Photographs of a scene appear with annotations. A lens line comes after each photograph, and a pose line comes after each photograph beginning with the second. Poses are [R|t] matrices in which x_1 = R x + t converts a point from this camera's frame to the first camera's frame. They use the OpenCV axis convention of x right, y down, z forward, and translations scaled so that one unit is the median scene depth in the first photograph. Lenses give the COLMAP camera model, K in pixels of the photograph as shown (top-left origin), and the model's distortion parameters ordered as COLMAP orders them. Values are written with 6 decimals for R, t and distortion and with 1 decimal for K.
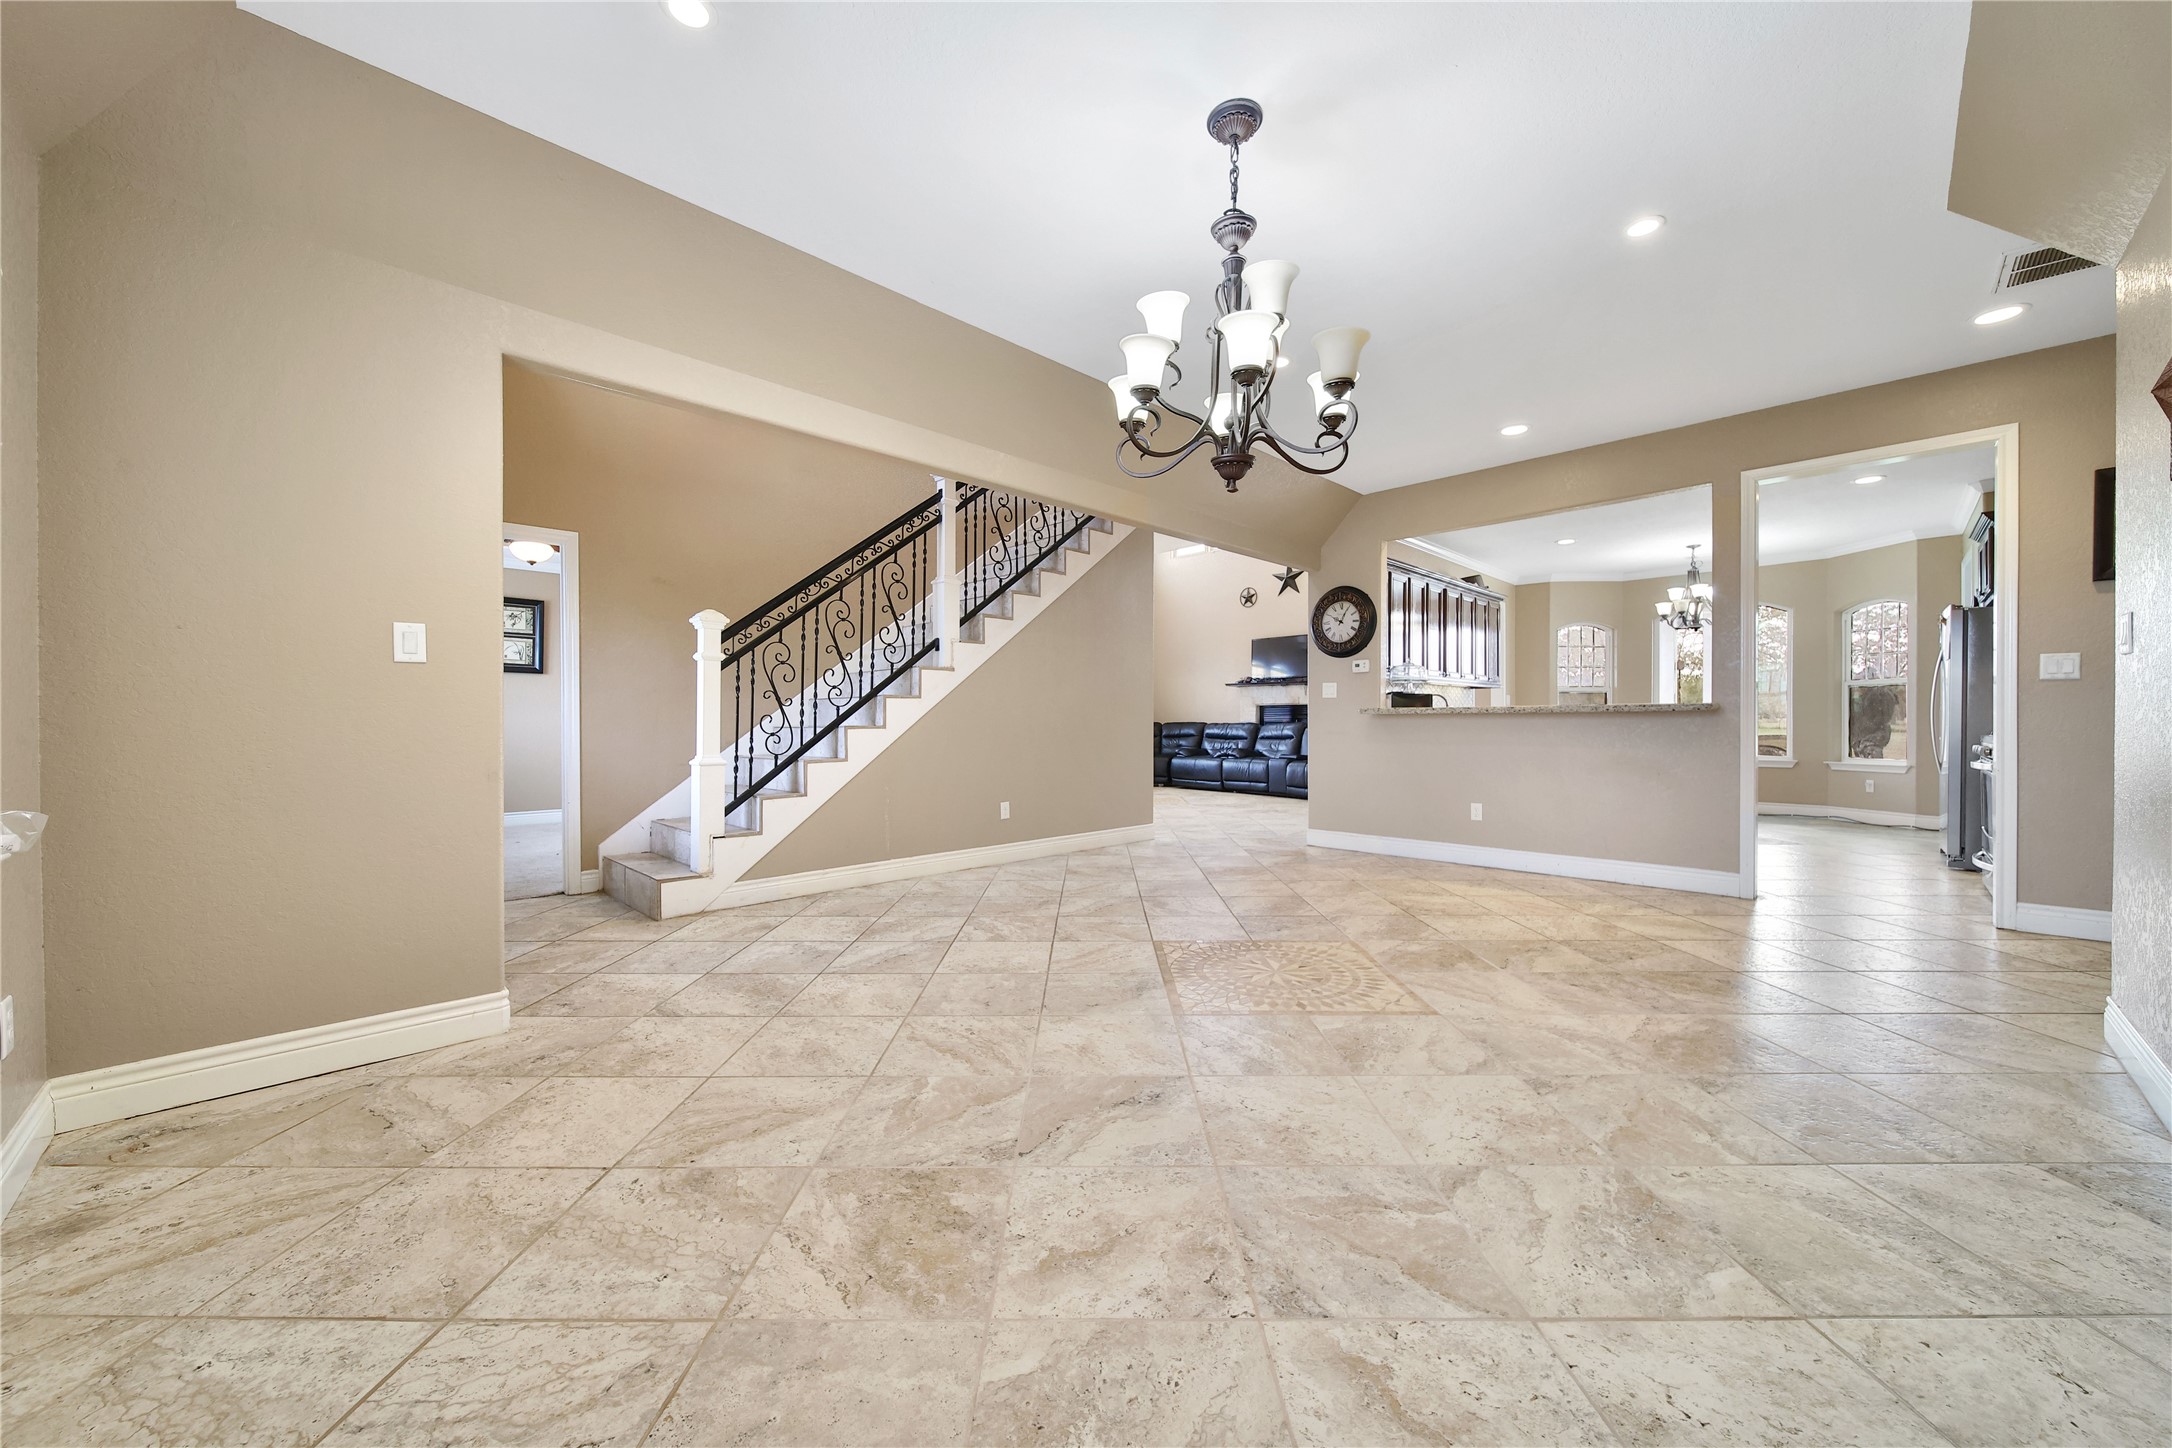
lens RADIAL K [[790.1, 0, 1084.5], [0, 790.1, 724.8], [0, 0, 1]] dist [-0.000152, 0.000064]
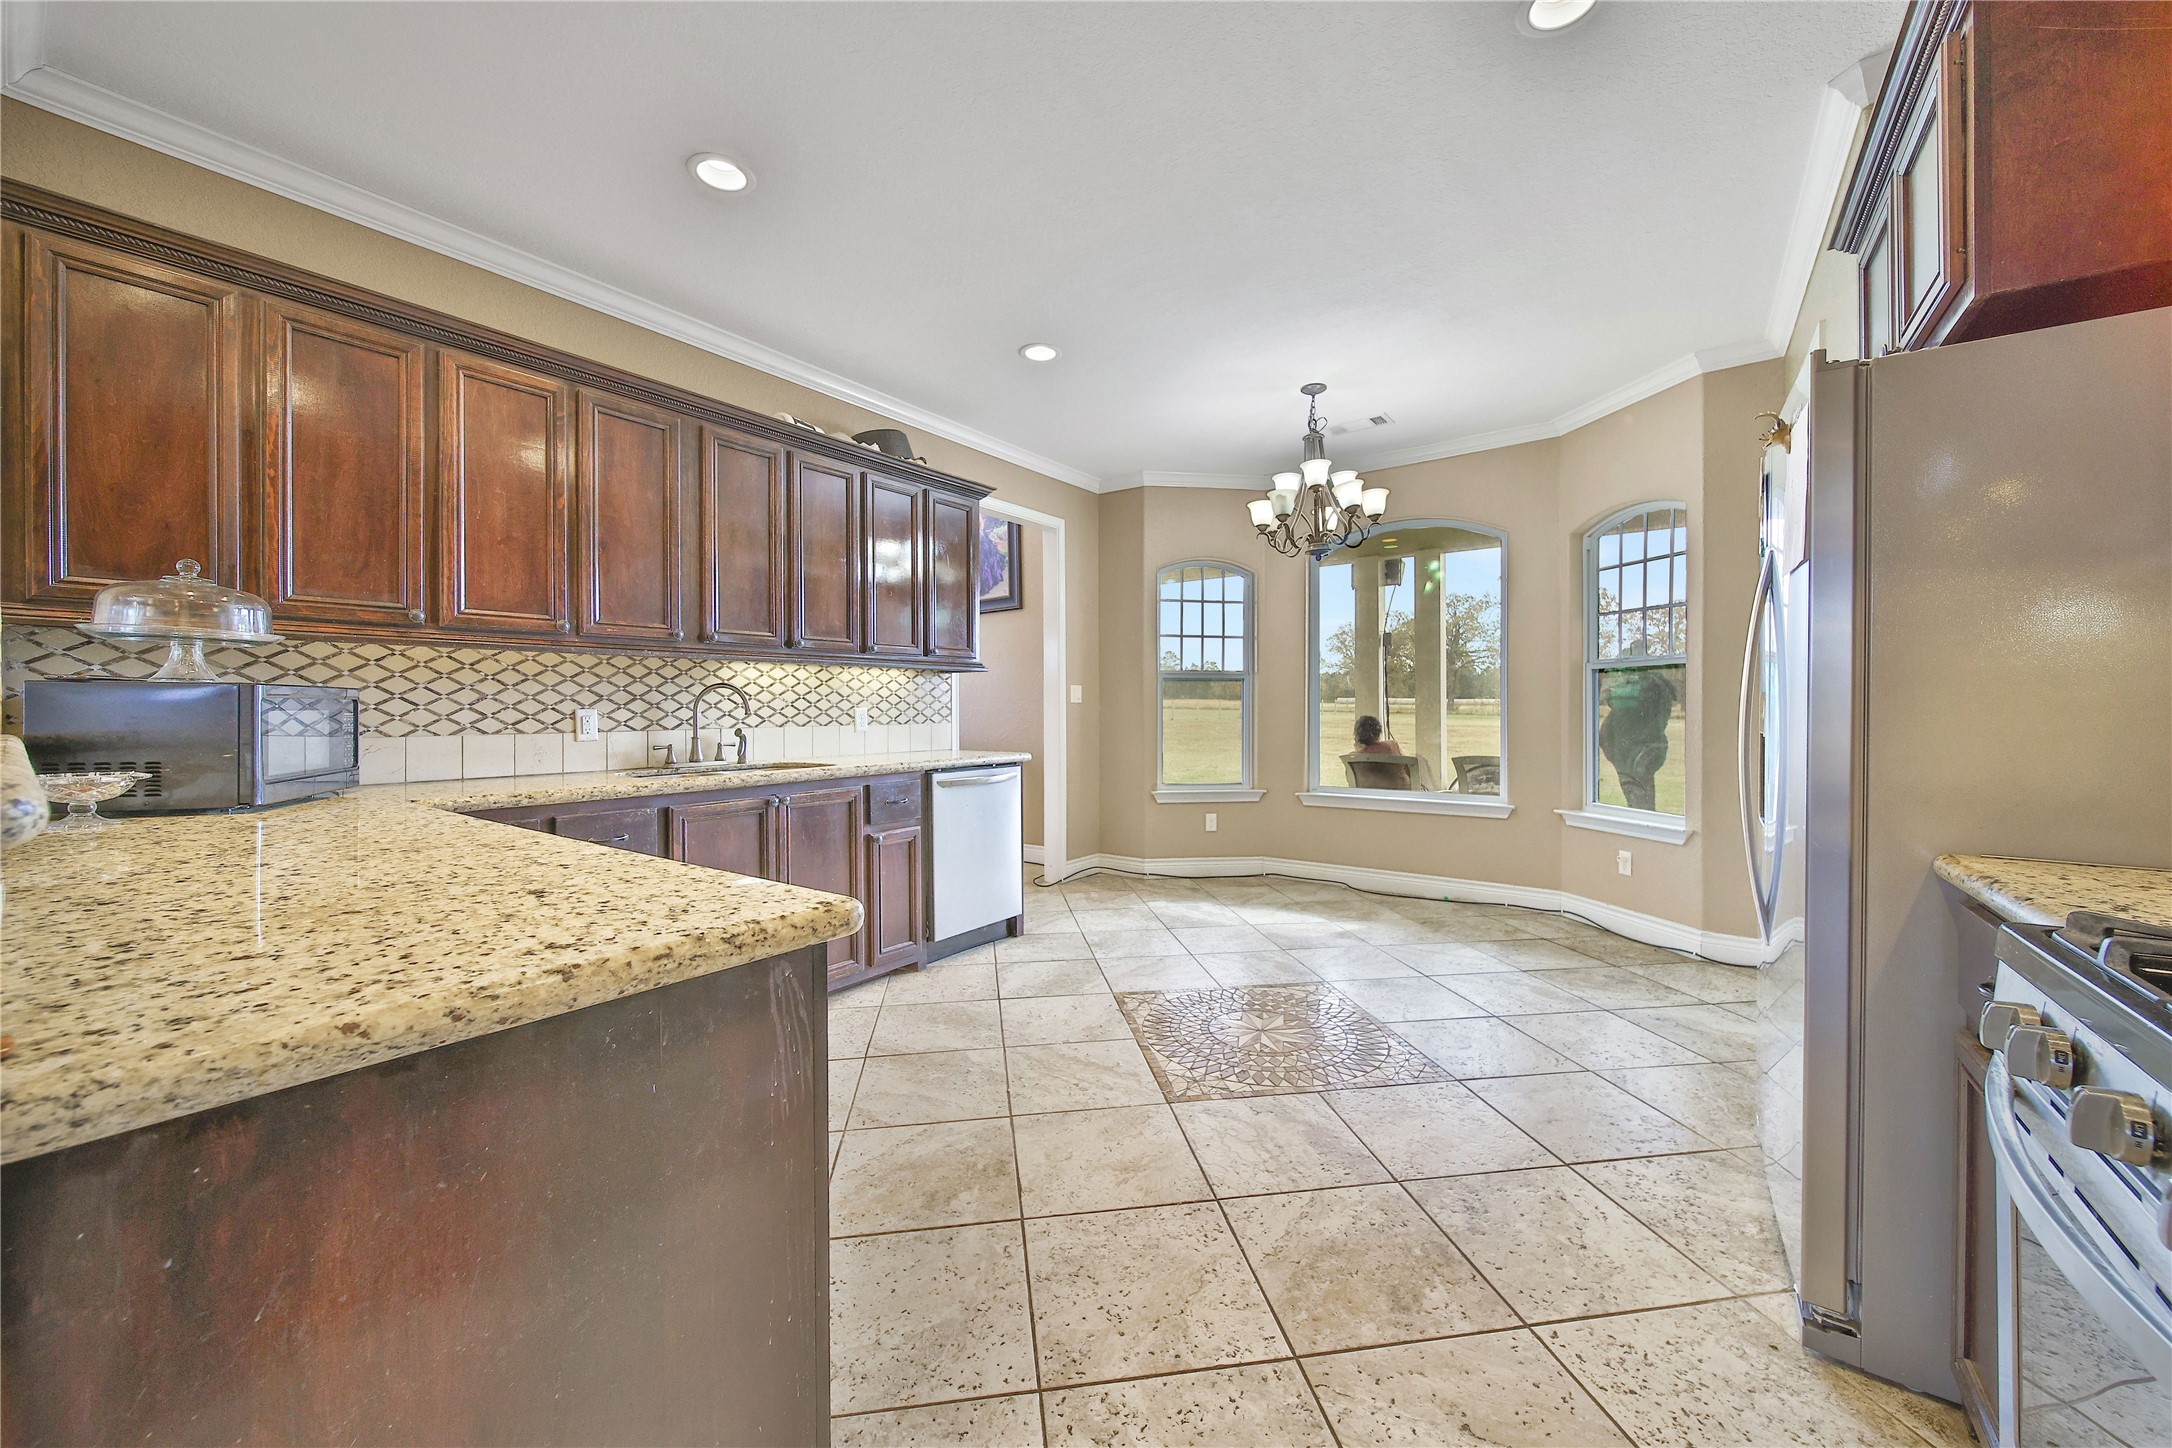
lens RADIAL K [[790.1, 0, 1087.3], [0, 790.1, 711.4], [0, 0, 1]] dist [-0.000152, 0.000064]
pose [[0.989345, -0.018102, 0.144460, 0.549574], [0.016505, 0.999789, 0.012245, -0.029363], [-0.144651, -0.009730, 0.989435, 0.518545]]
